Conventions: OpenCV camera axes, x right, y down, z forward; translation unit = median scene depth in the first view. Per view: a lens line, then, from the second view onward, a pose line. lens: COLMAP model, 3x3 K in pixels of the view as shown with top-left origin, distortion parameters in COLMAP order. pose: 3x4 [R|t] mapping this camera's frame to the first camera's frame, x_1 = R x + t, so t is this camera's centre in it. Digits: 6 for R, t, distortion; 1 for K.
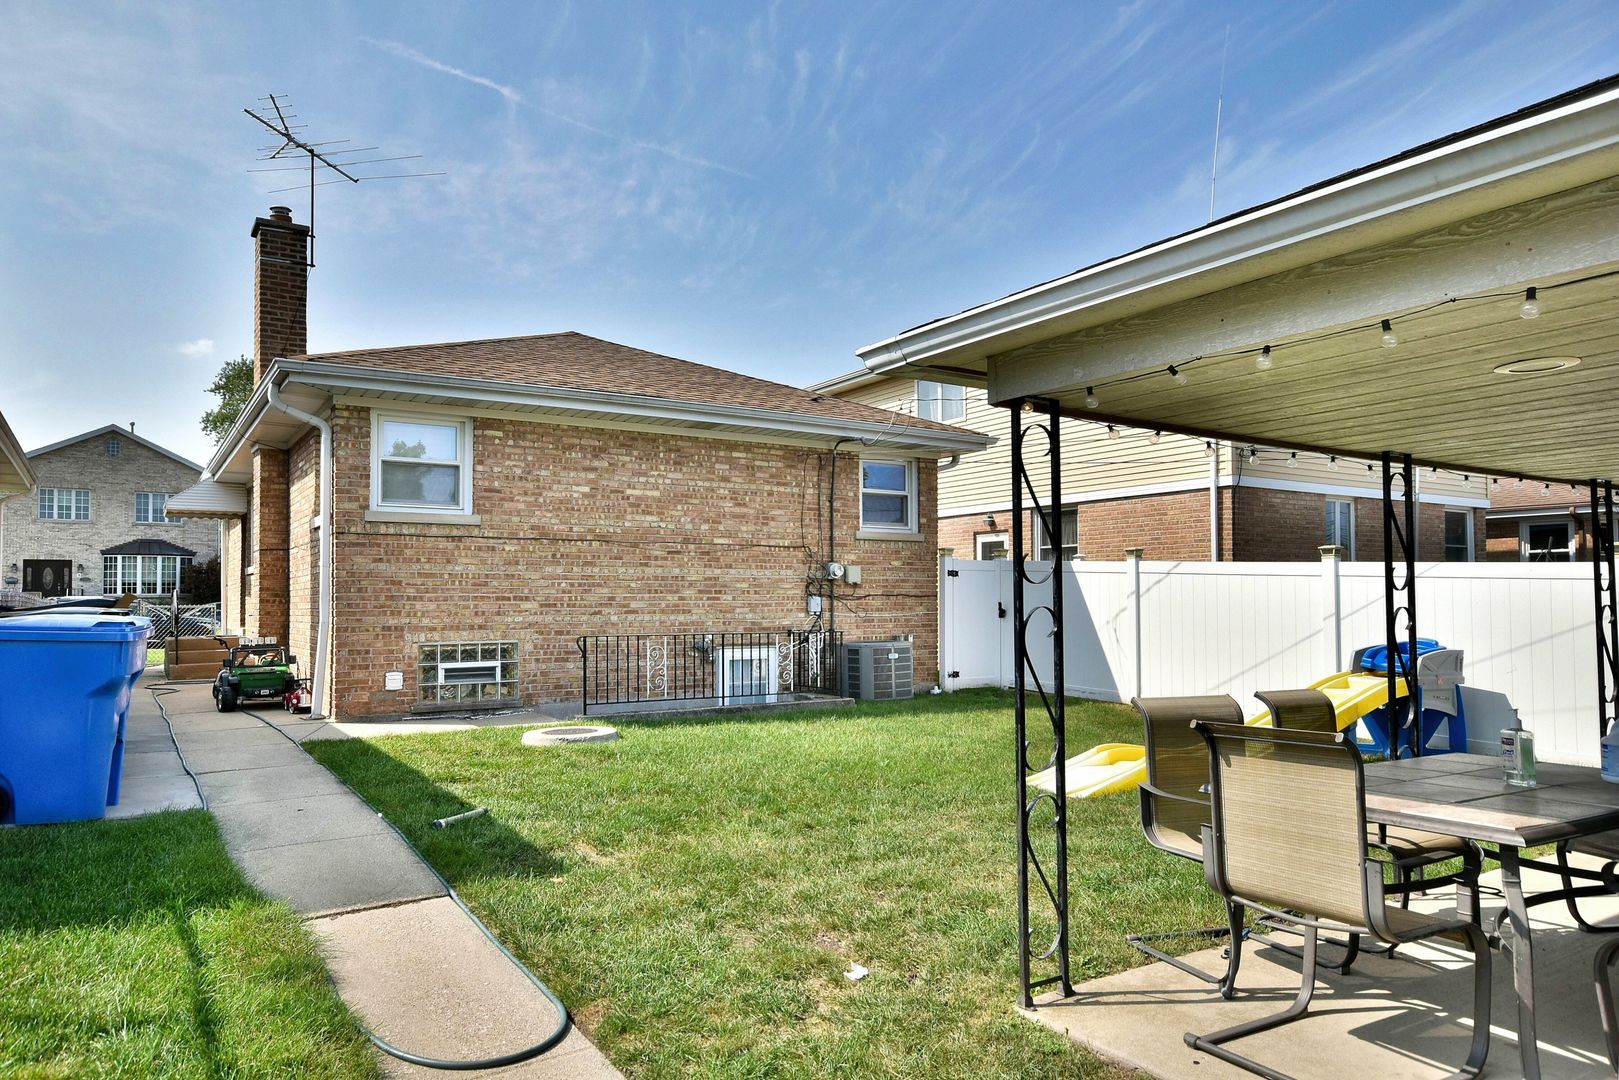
lens RADIAL K [[1120.3, 0, 809.5], [0, 1120.3, 540.0], [0, 0, 1]] dist [0.243077, -0.186372]
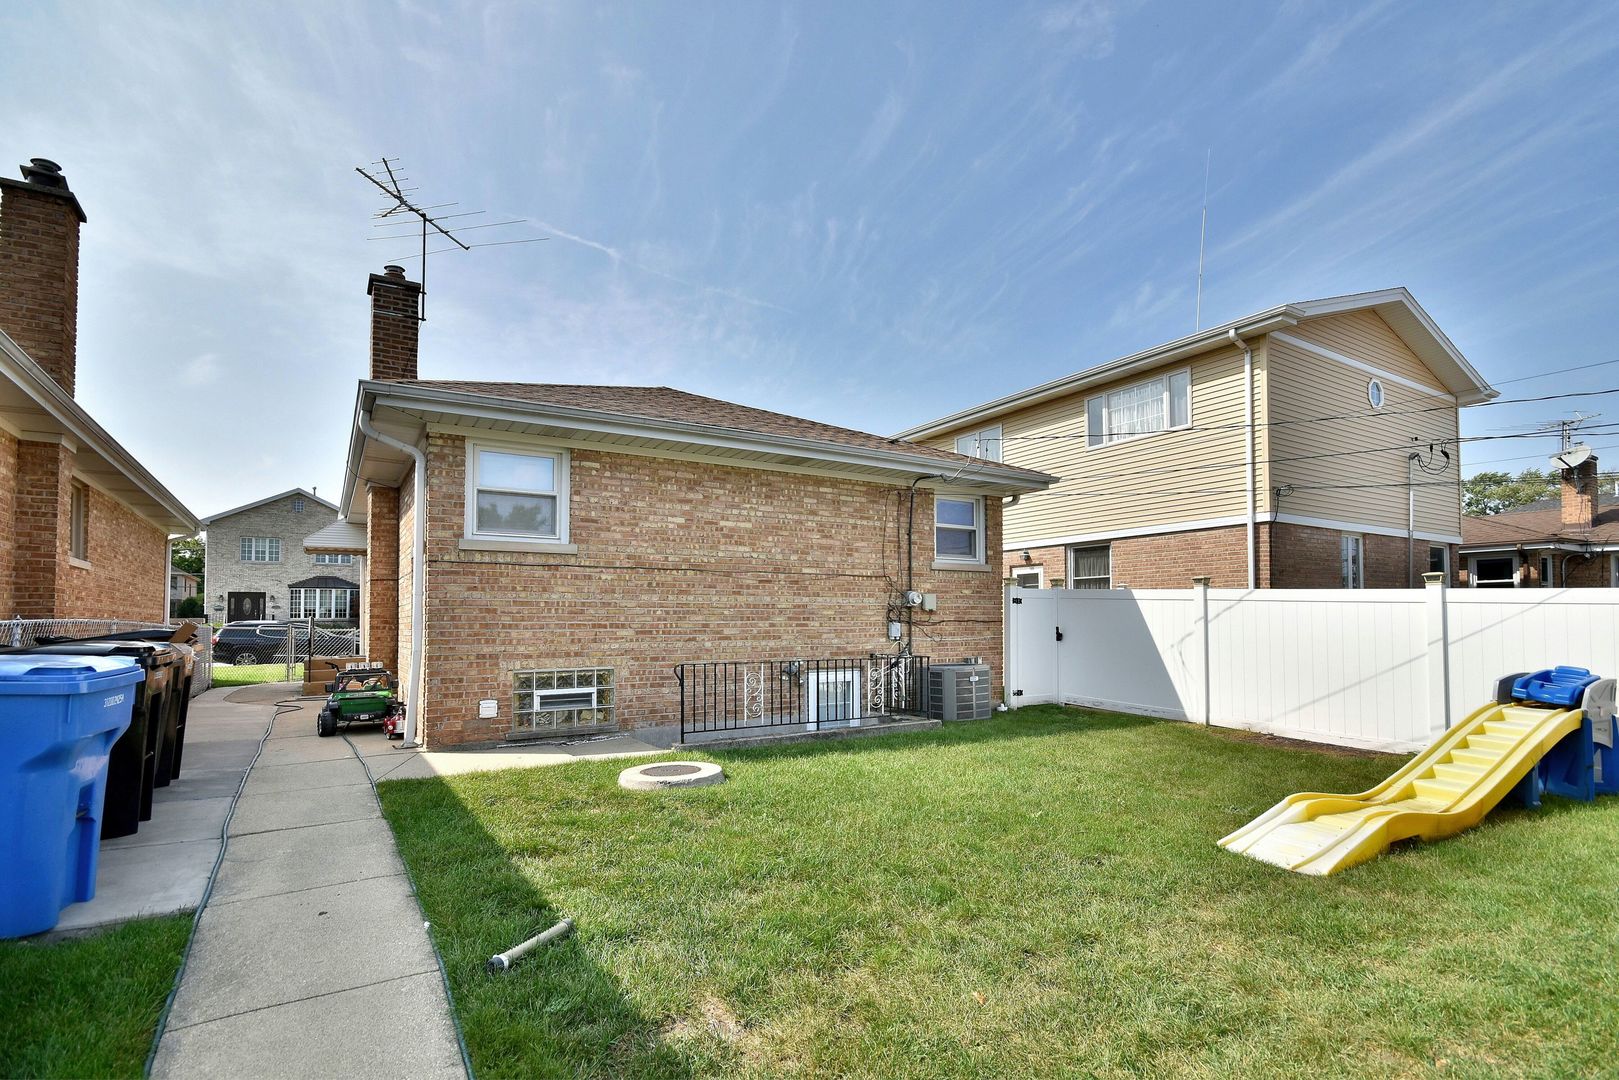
lens RADIAL K [[791.0, 0, 883.5], [0, 791.0, 568.8], [0, 0, 1]] dist [0.099677, 0.000151]
pose [[0.997456, 0.001025, 0.071281, -0.061320], [-0.000210, 0.999935, -0.011436, 0.007581], [-0.071288, 0.011391, 0.997391, 0.245809]]
